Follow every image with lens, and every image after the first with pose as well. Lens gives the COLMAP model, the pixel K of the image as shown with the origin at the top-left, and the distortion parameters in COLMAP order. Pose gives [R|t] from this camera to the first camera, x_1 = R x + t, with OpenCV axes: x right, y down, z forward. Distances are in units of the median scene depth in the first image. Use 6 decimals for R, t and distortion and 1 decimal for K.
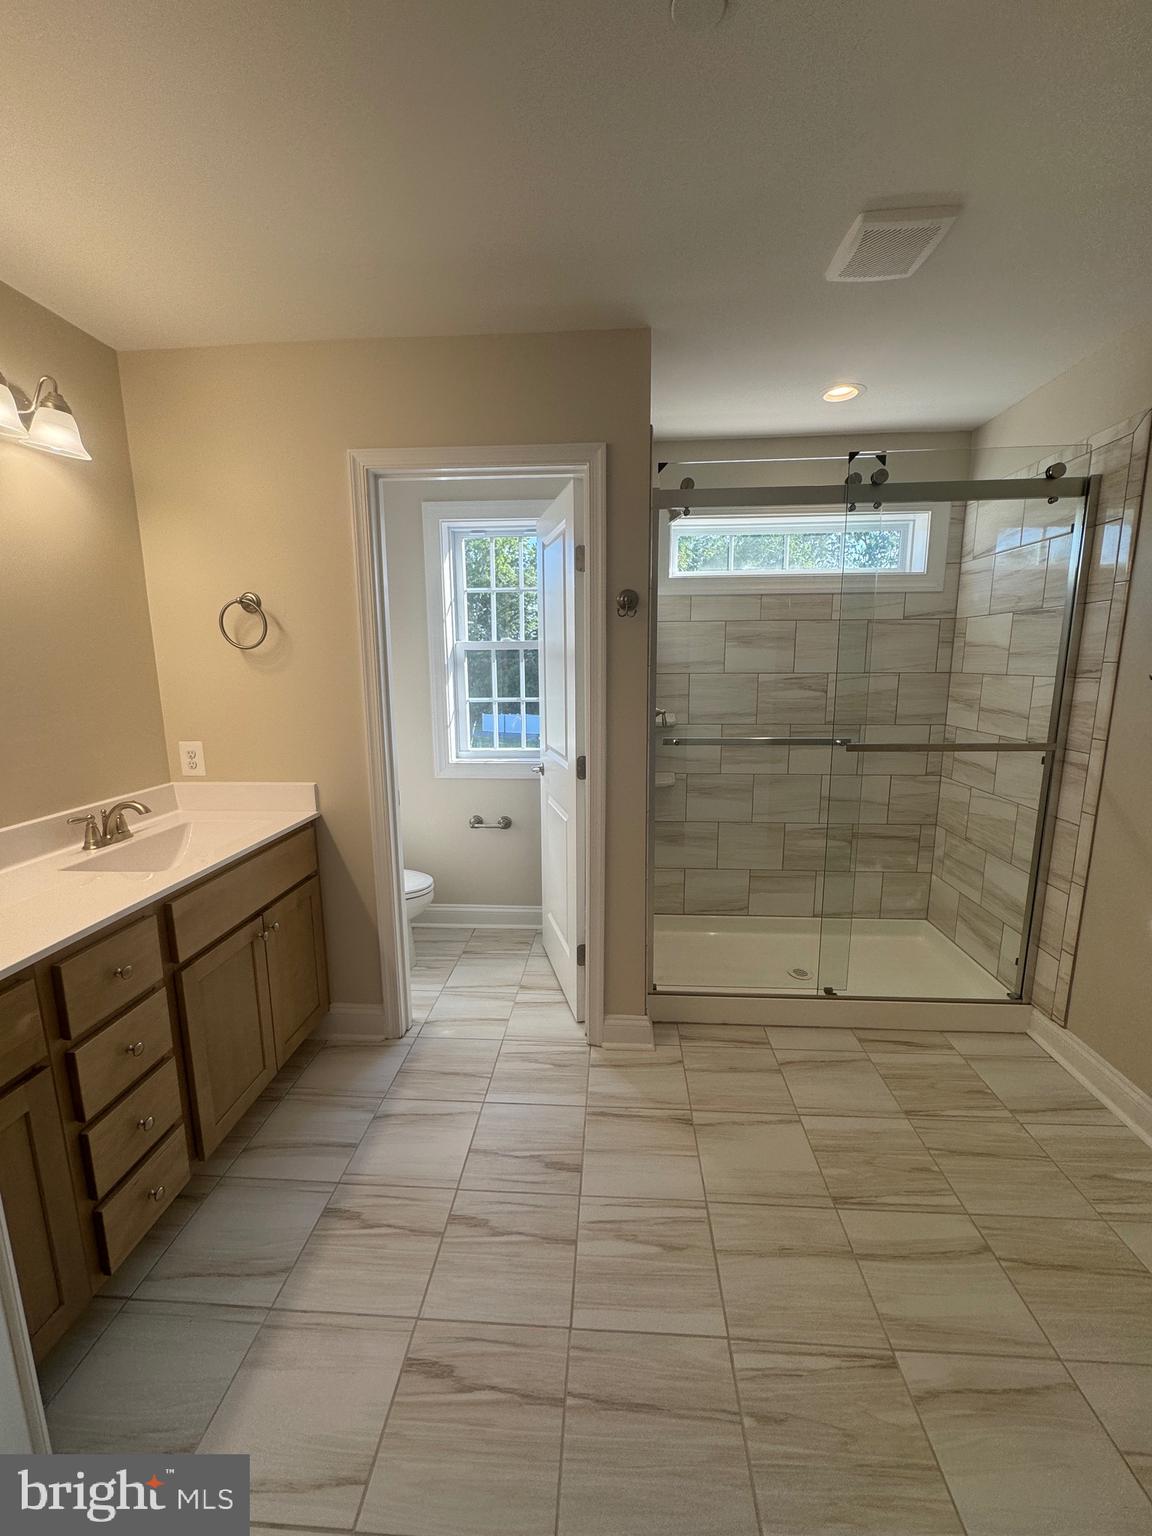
lens RADIAL K [[616.5, 0, 573.7], [0, 616.5, 760.9], [0, 0, 1]] dist [-0.003716, 0.000519]
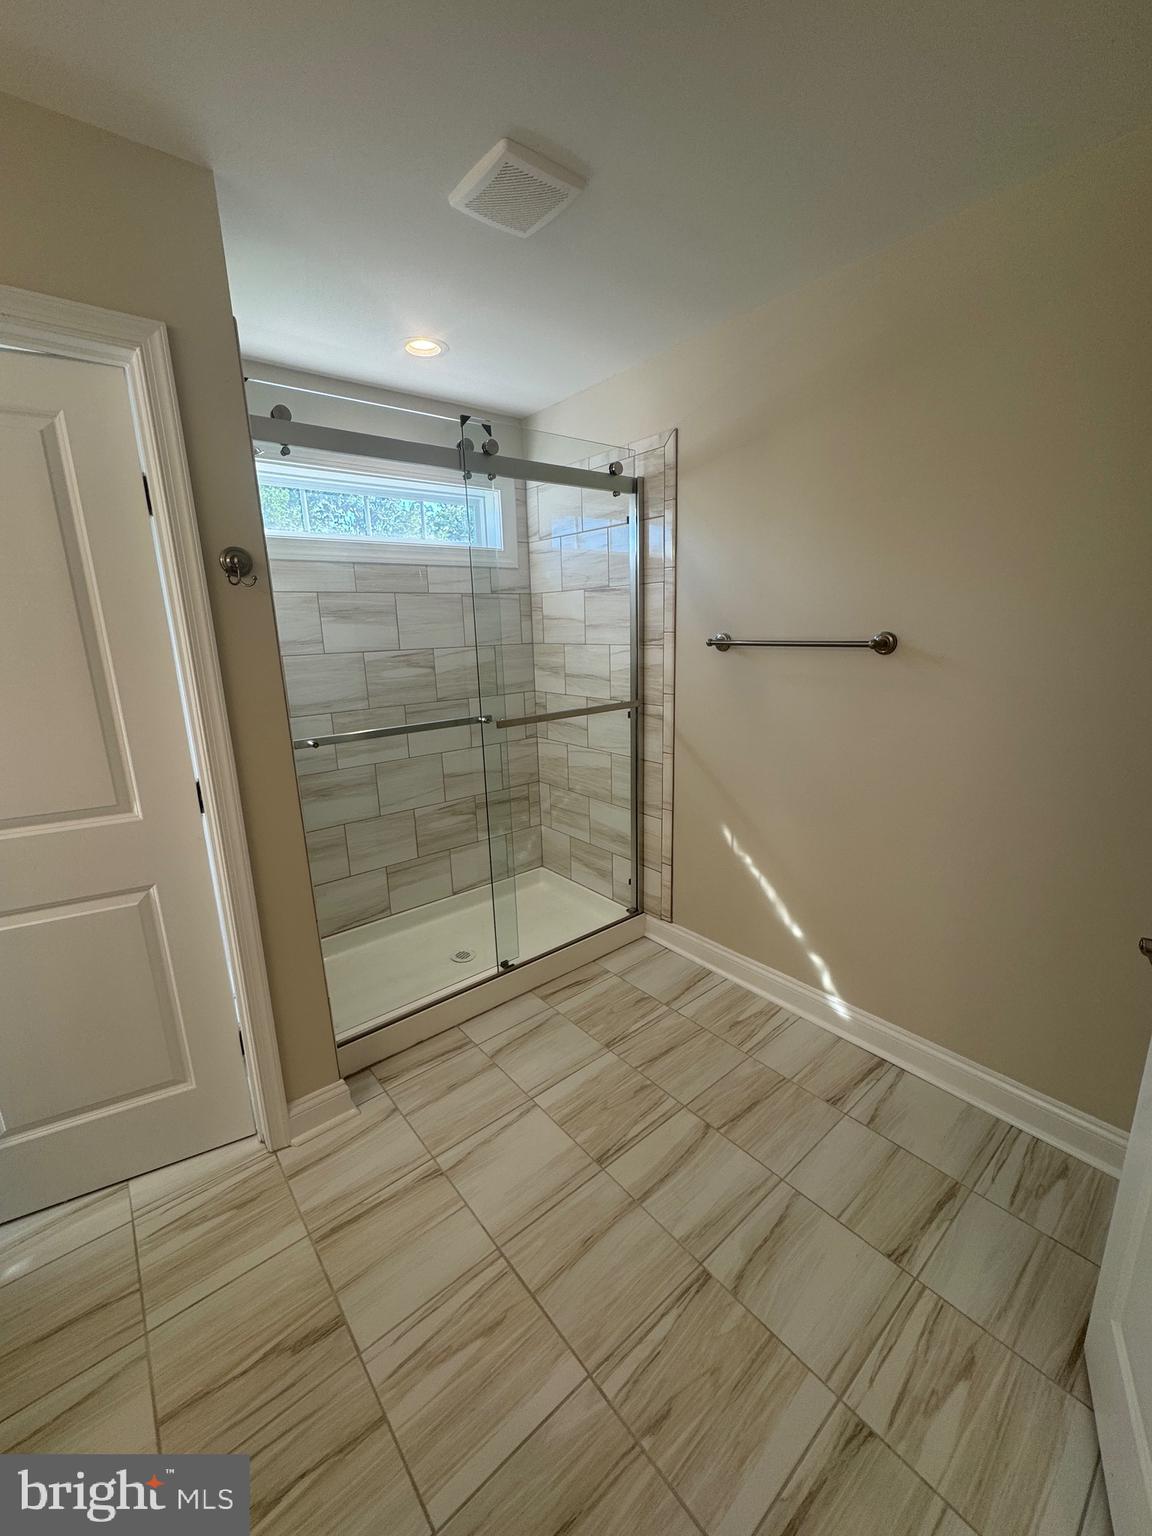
lens RADIAL K [[616.5, 0, 579.2], [0, 616.5, 763.4], [0, 0, 1]] dist [-0.003716, 0.000519]
pose [[0.725465, -0.165809, 0.667988, -0.135229], [0.132688, 0.986034, 0.100650, -0.043020], [-0.675348, 0.015616, 0.737334, 0.182082]]
